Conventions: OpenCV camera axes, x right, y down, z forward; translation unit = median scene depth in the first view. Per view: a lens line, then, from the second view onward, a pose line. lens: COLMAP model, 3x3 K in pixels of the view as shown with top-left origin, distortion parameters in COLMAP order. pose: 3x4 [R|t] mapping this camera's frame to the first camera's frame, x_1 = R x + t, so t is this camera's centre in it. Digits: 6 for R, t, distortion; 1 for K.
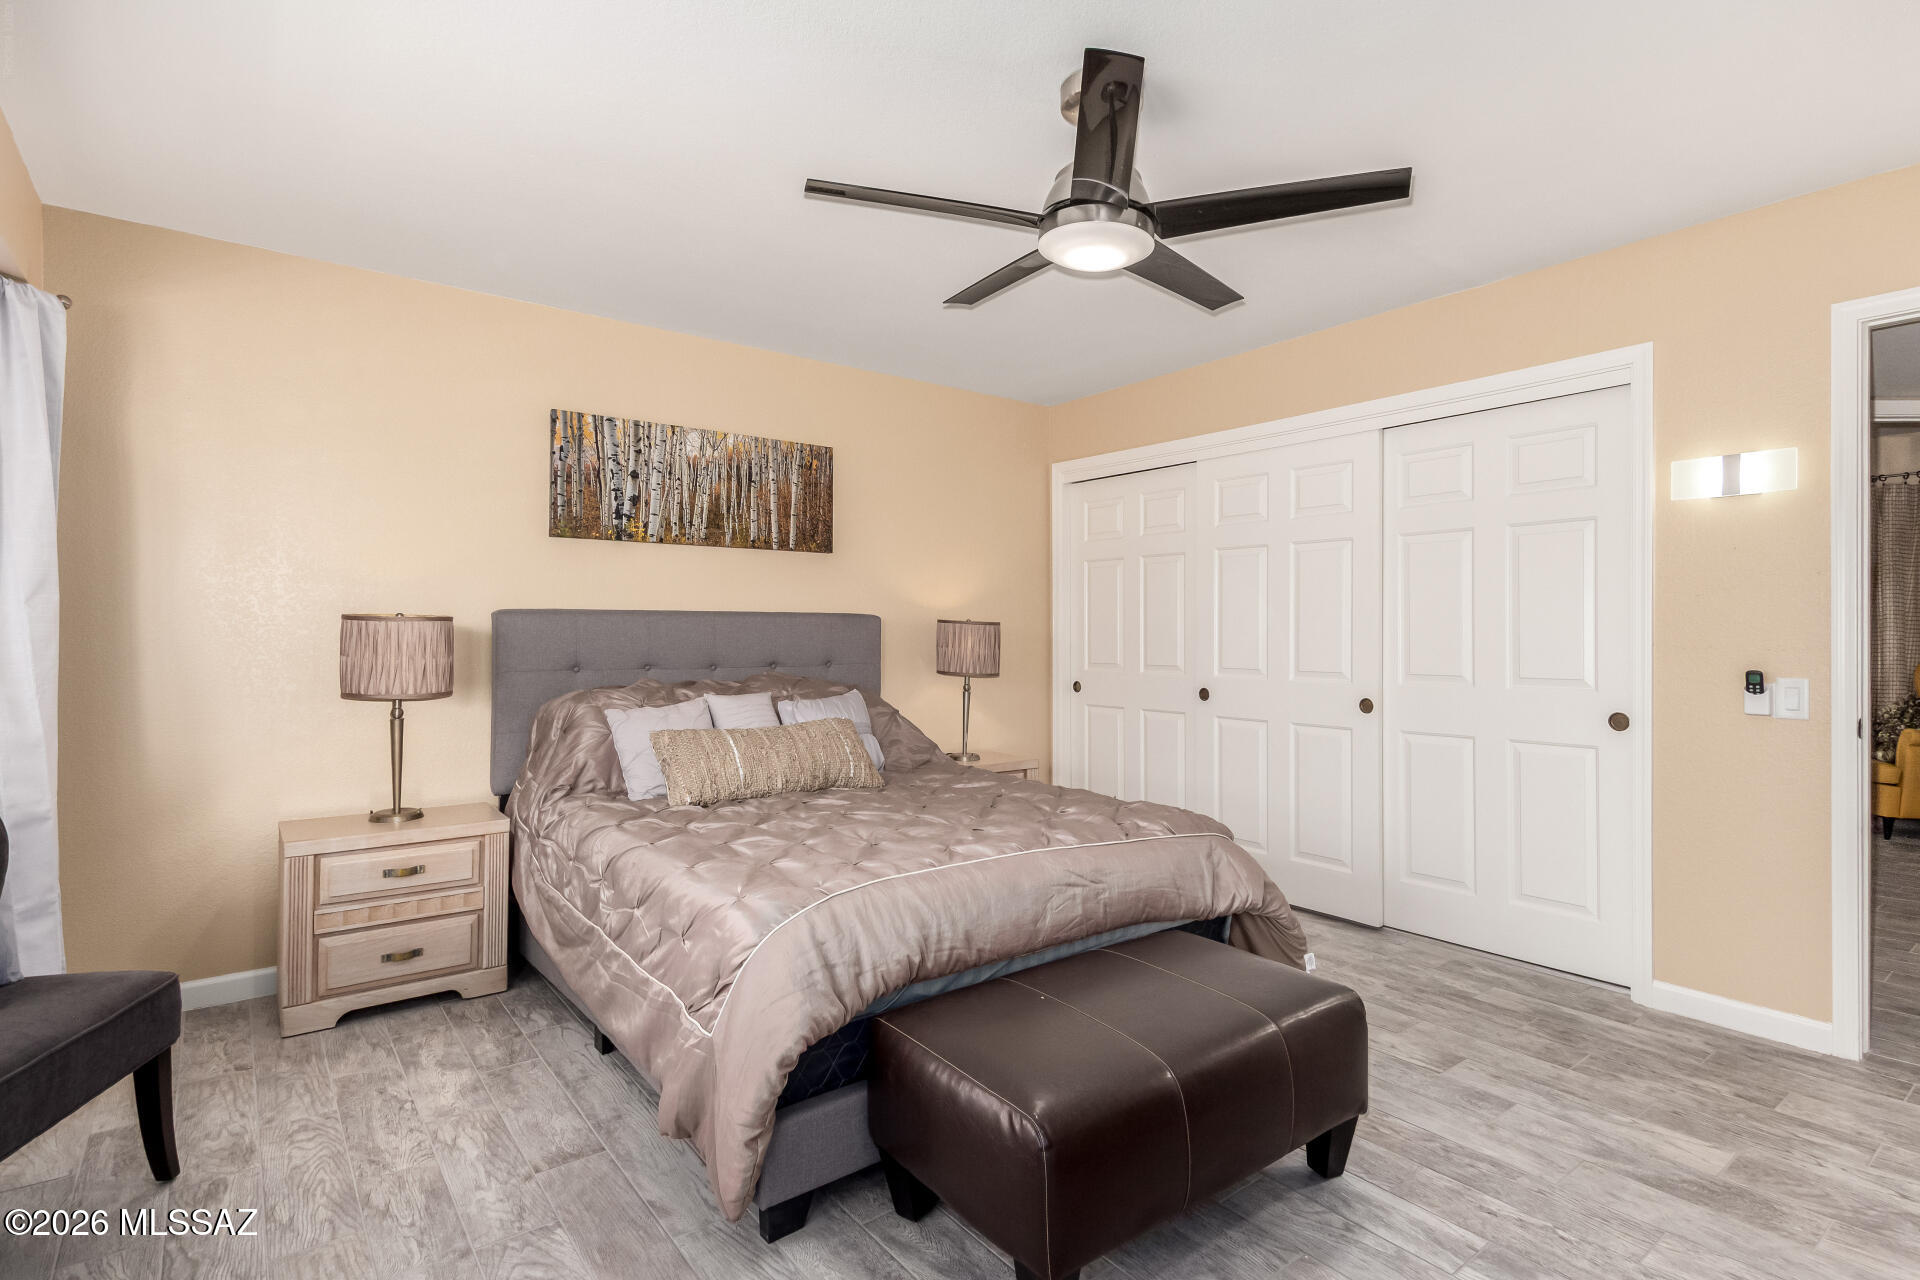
lens RADIAL K [[941.0, 0, 963.3], [0, 941.0, 620.6], [0, 0, 1]] dist [0.003169, 0.000263]
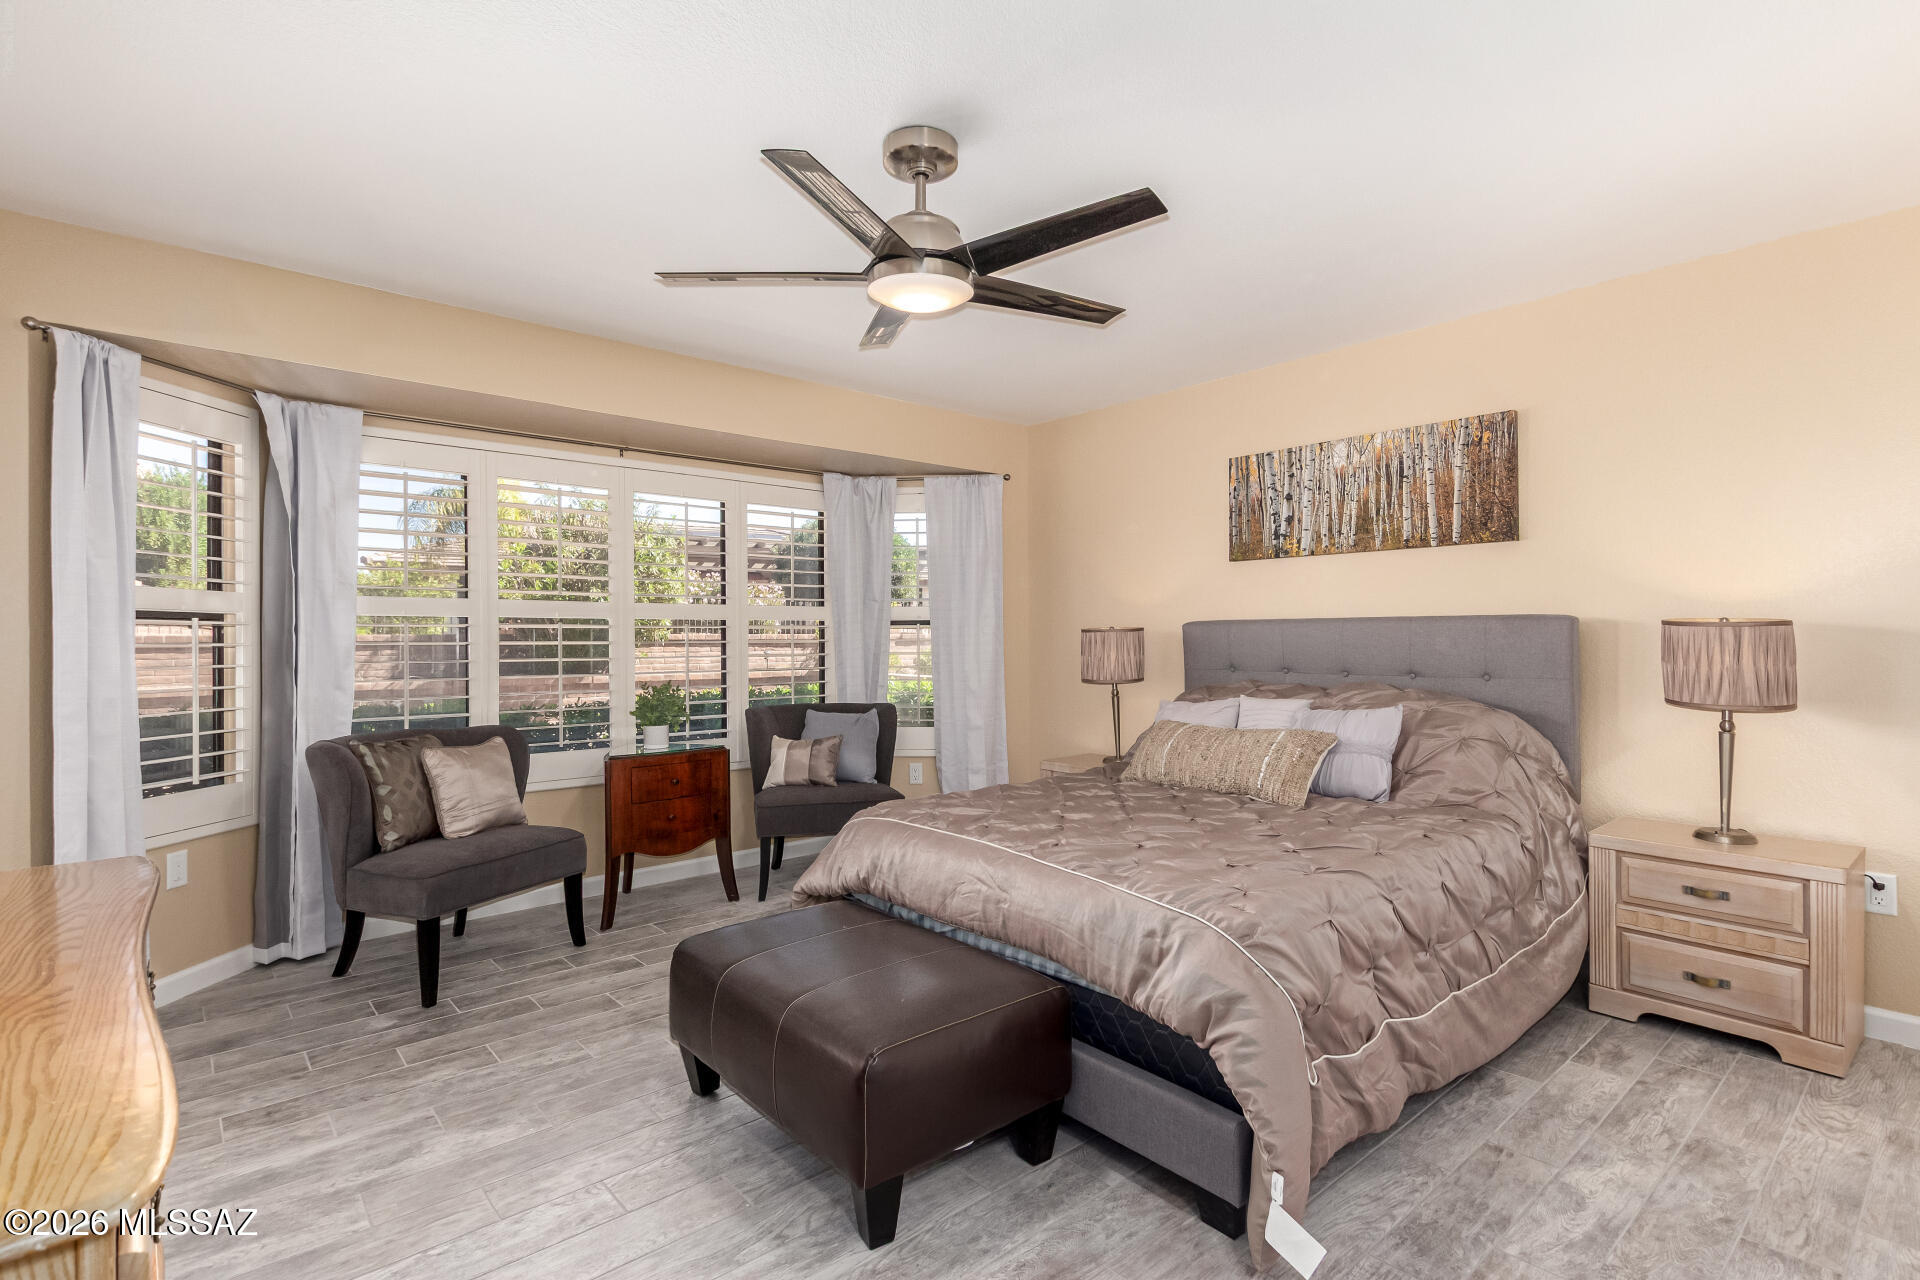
lens RADIAL K [[941.0, 0, 991.6], [0, 941.0, 647.6], [0, 0, 1]] dist [0.003169, 0.000263]
pose [[0.068375, 0.007848, -0.997629, 0.701621], [0.014715, 0.999852, 0.008874, 0.007573], [0.997551, -0.015287, 0.068250, 0.541182]]
